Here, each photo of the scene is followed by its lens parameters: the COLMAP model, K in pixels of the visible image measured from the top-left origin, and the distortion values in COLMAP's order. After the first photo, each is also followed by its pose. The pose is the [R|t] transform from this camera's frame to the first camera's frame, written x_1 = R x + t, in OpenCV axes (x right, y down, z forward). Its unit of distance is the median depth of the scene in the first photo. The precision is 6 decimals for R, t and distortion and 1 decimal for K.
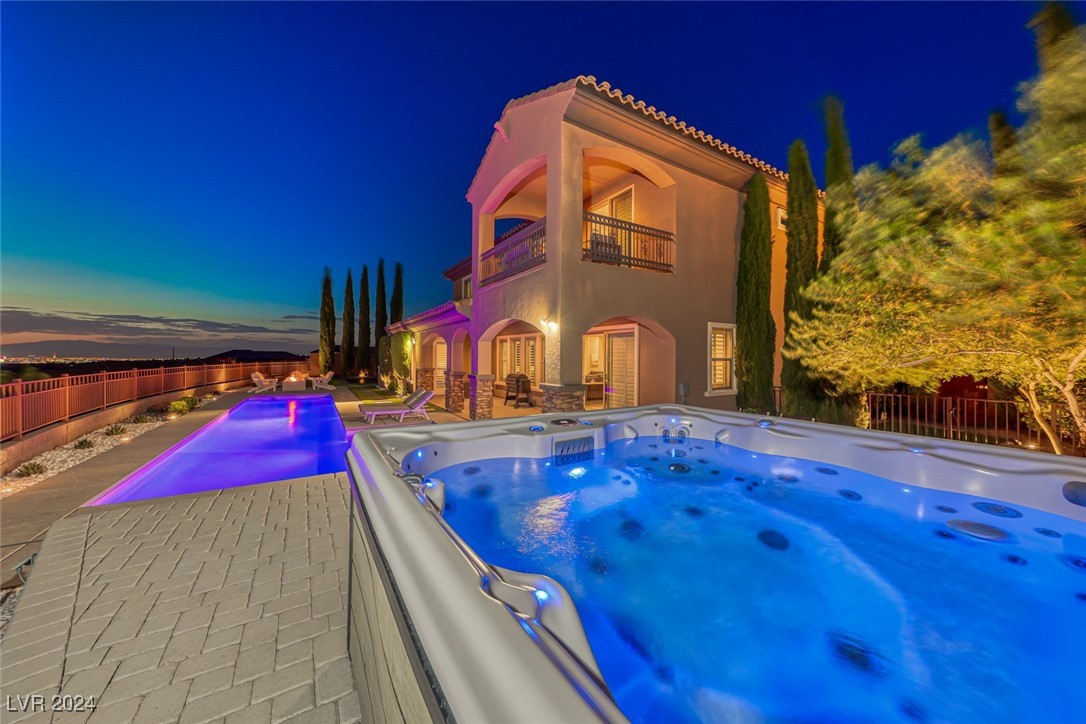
lens RADIAL K [[371.6, 0, 545.7], [0, 371.6, 353.8], [0, 0, 1]] dist [-0.004137, -0.000189]
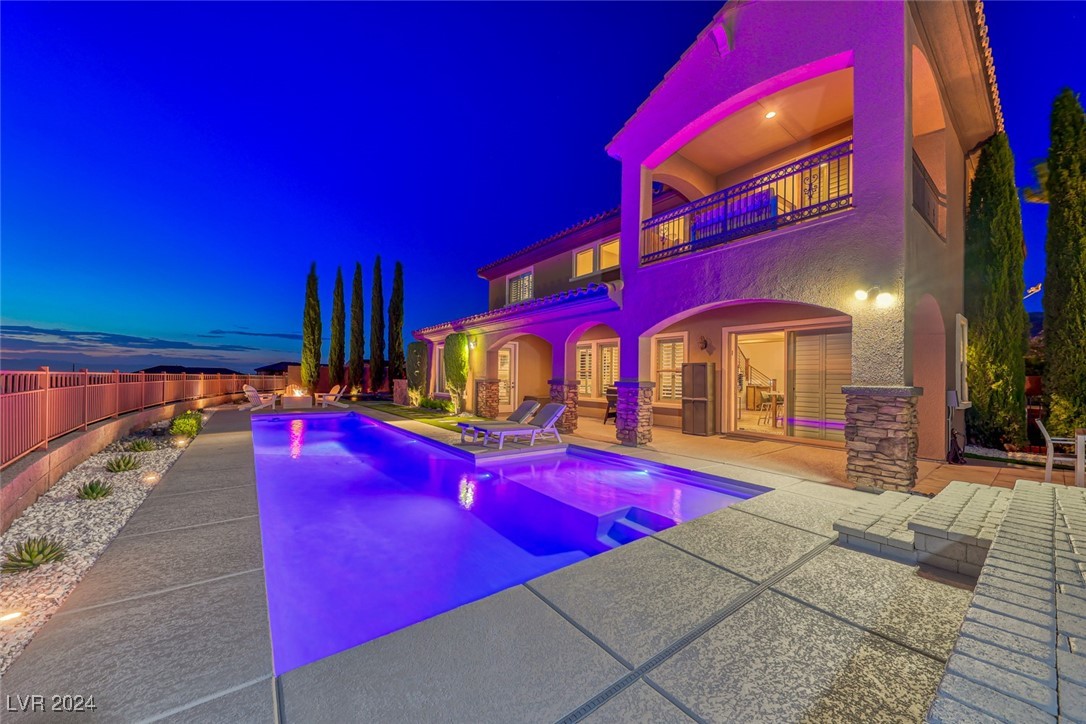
lens RADIAL K [[371.6, 0, 517.4], [0, 371.6, 380.2], [0, 0, 1]] dist [-0.004137, -0.000189]
pose [[0.995040, 0.008150, 0.099144, -0.342233], [-0.008847, 0.999939, 0.006596, 0.035025], [-0.099085, -0.007440, 0.995051, 0.193749]]
